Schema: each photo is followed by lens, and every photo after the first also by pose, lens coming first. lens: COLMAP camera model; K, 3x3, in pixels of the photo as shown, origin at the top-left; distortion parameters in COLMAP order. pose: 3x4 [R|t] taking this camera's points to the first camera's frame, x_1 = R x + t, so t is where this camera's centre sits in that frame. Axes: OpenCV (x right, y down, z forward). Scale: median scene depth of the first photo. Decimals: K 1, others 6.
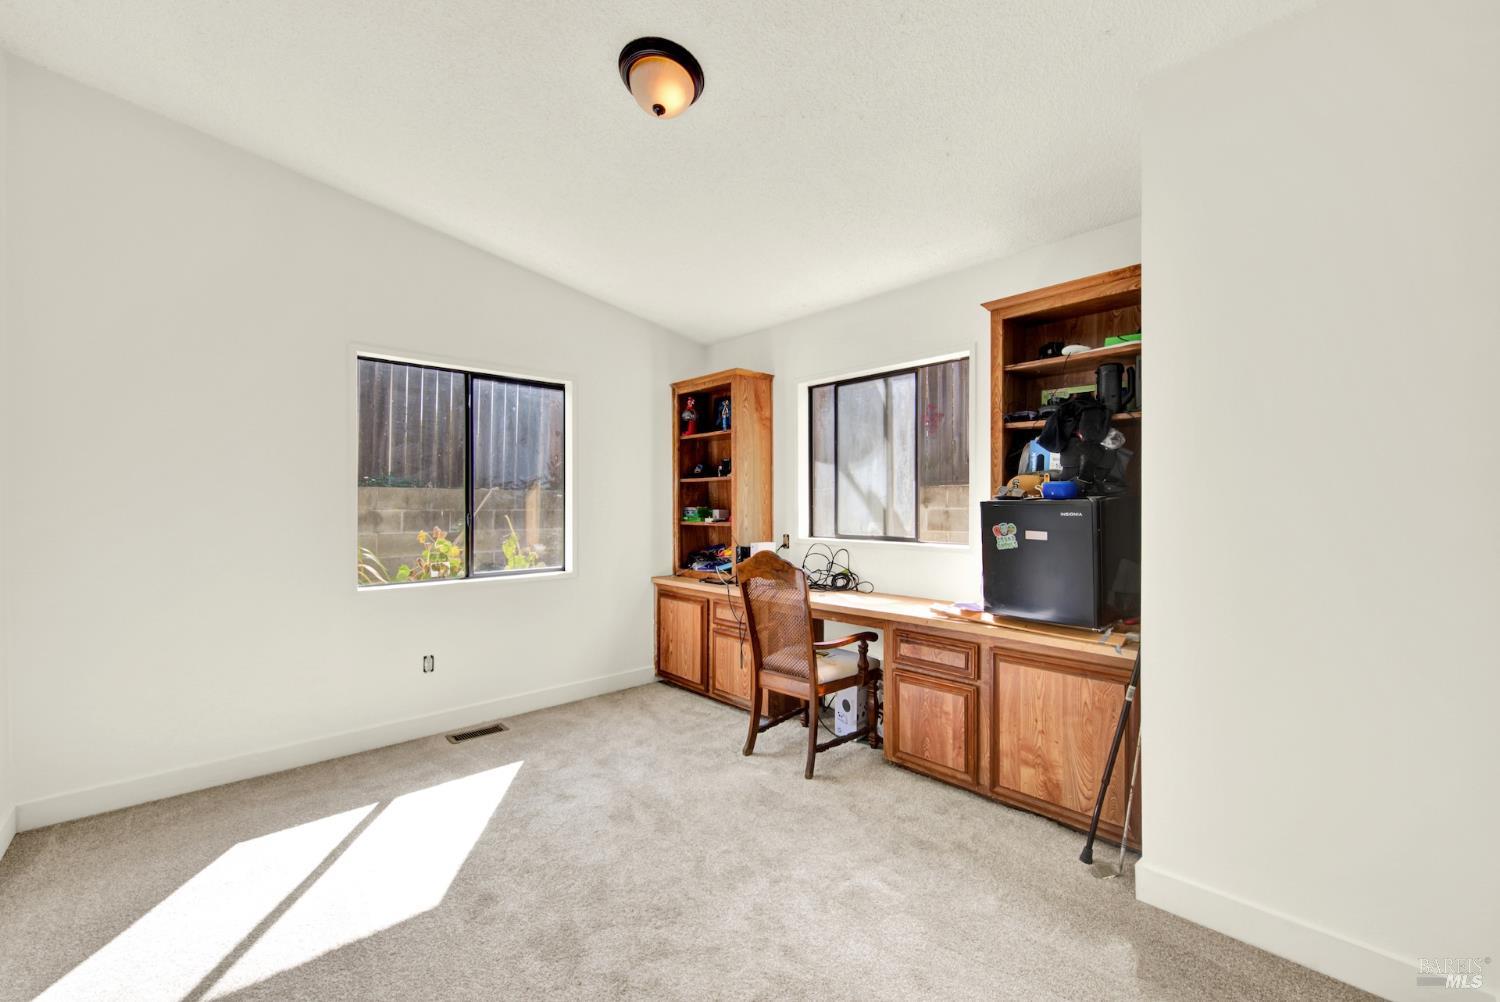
lens RADIAL K [[618.2, 0, 748.8], [0, 618.2, 498.3], [0, 0, 1]] dist [0.002631, -0.003008]
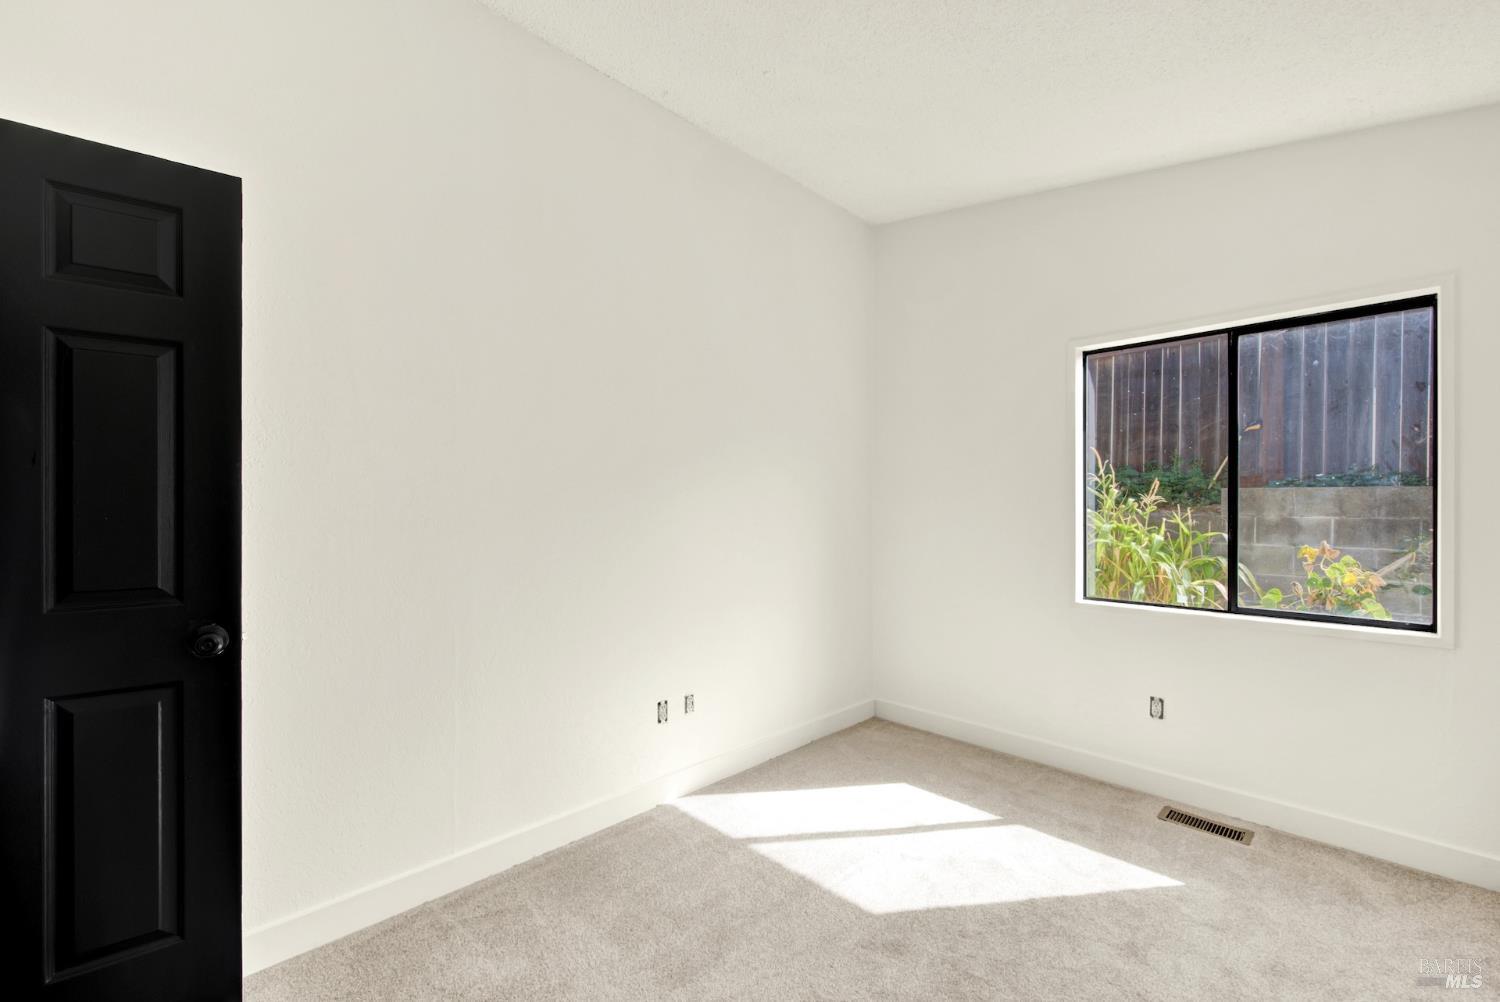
lens RADIAL K [[618.2, 0, 745.5], [0, 618.2, 506.1], [0, 0, 1]] dist [0.002631, -0.003008]
pose [[0.022728, 0.000119, -0.999742, 0.279820], [0.009382, 0.999956, 0.000333, -0.001850], [0.999698, -0.009387, 0.022726, 0.444905]]
